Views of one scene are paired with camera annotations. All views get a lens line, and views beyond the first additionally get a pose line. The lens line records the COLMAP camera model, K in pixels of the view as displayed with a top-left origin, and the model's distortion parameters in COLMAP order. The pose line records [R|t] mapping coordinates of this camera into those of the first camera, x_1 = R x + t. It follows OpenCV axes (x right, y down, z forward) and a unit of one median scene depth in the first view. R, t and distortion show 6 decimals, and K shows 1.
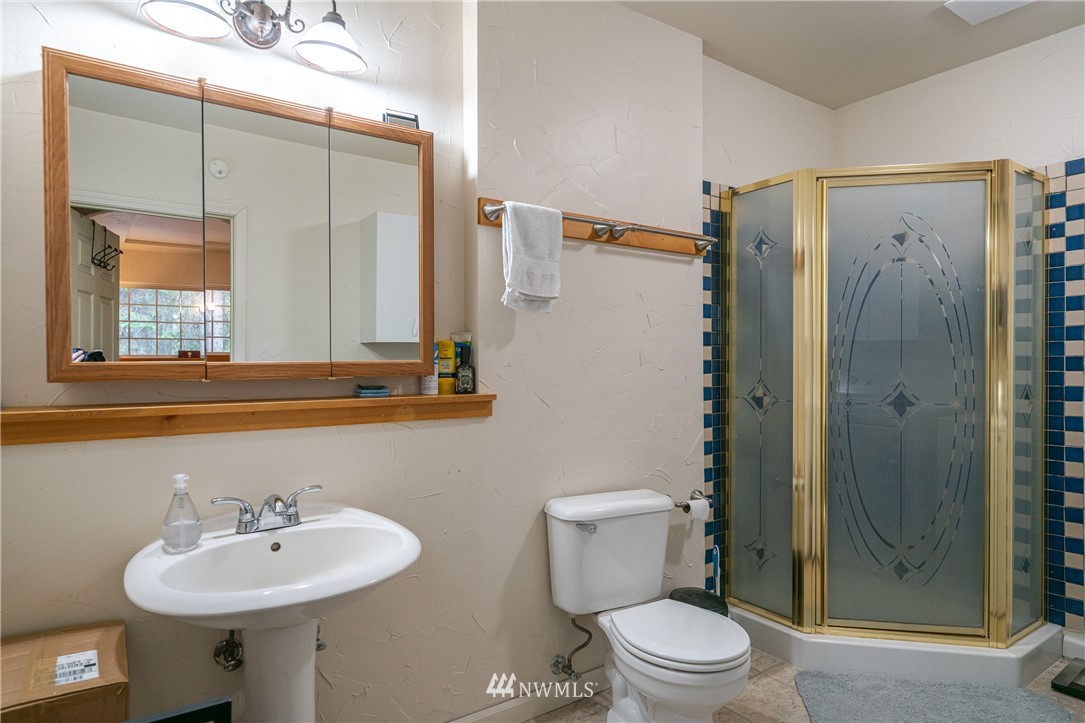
lens RADIAL K [[639.6, 0, 538.5], [0, 639.6, 360.0], [0, 0, 1]] dist [-0.000718, 0.005606]
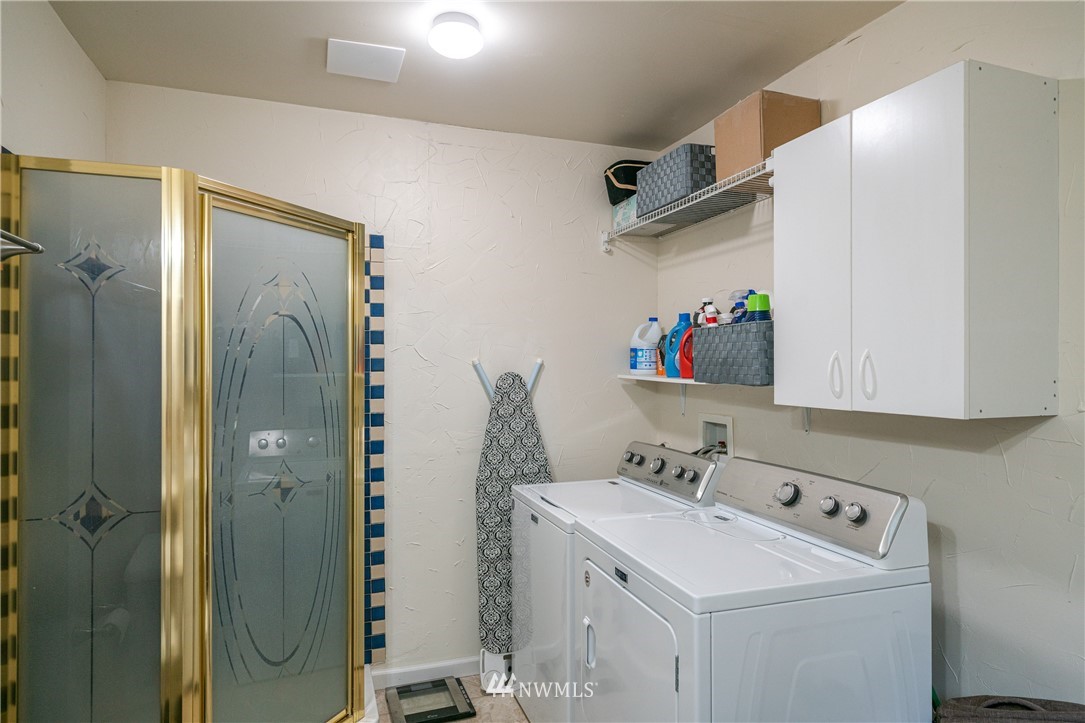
lens RADIAL K [[639.6, 0, 542.6], [0, 639.6, 362.7], [0, 0, 1]] dist [-0.000718, 0.005606]
pose [[0.285702, 0.010549, 0.958260, -0.133967], [0.003650, 0.999920, -0.012096, -0.077603], [-0.958312, 0.006953, 0.285641, 0.415278]]
